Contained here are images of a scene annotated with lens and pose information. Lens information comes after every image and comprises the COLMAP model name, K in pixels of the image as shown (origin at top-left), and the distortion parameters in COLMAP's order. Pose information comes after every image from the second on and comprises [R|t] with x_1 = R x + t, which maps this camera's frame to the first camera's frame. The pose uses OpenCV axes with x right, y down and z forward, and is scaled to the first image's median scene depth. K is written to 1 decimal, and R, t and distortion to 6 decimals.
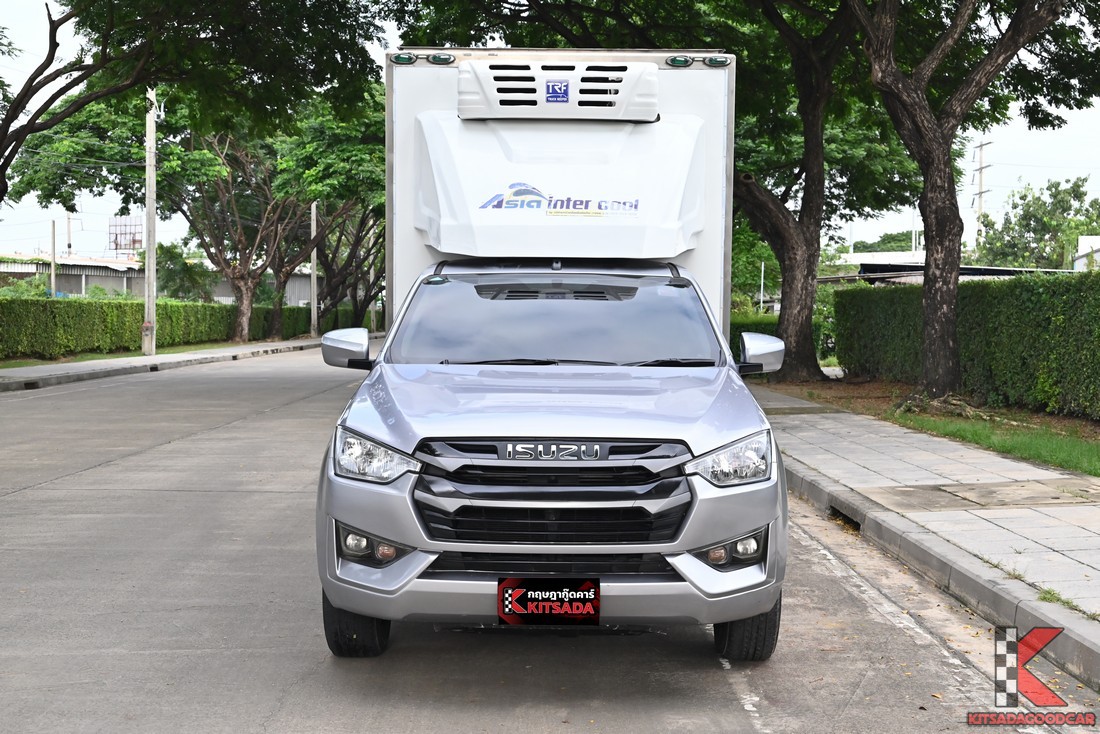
lens RADIAL K [[1616.6, 0, 550.0], [0, 1616.6, 367.0], [0, 0, 1]] dist [-0.464116, 0.051455]
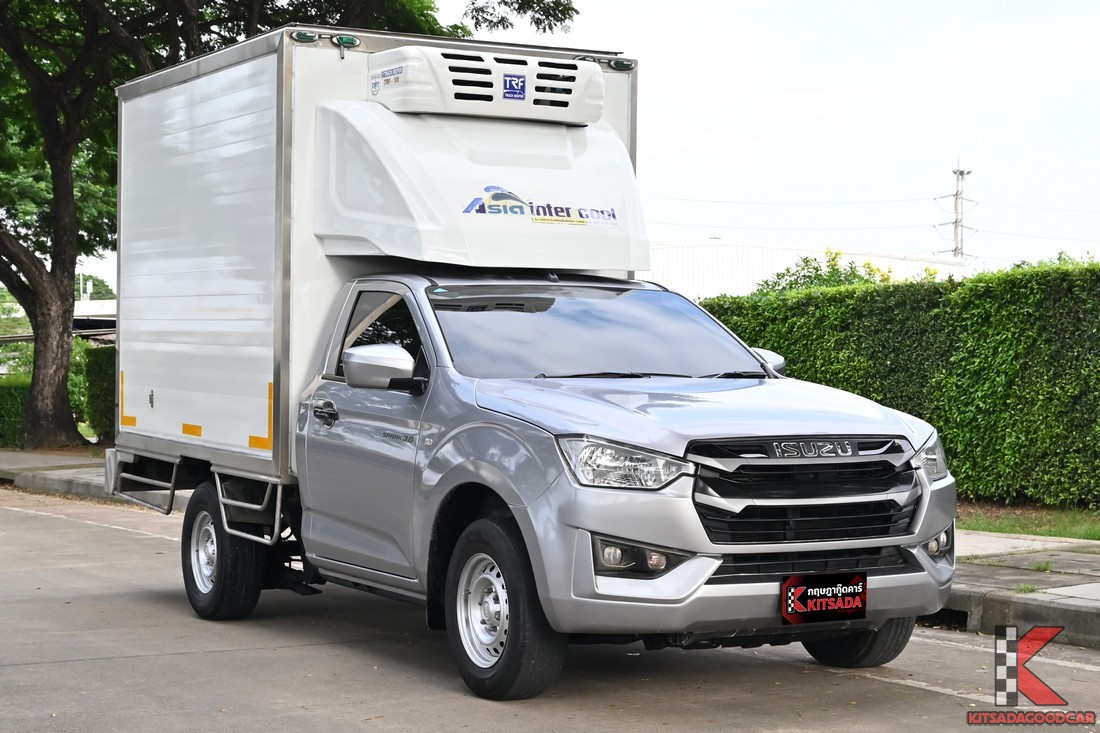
lens RADIAL K [[2027.8, 0, 550.0], [0, 2027.8, 366.5], [0, 0, 1]] dist [0.072192, -8.861834]
pose [[0.894444, -0.000980, 0.447178, -0.521008], [0.019807, 0.999103, -0.037430, 0.032734], [-0.446741, 0.042336, 0.893661, -0.042721]]
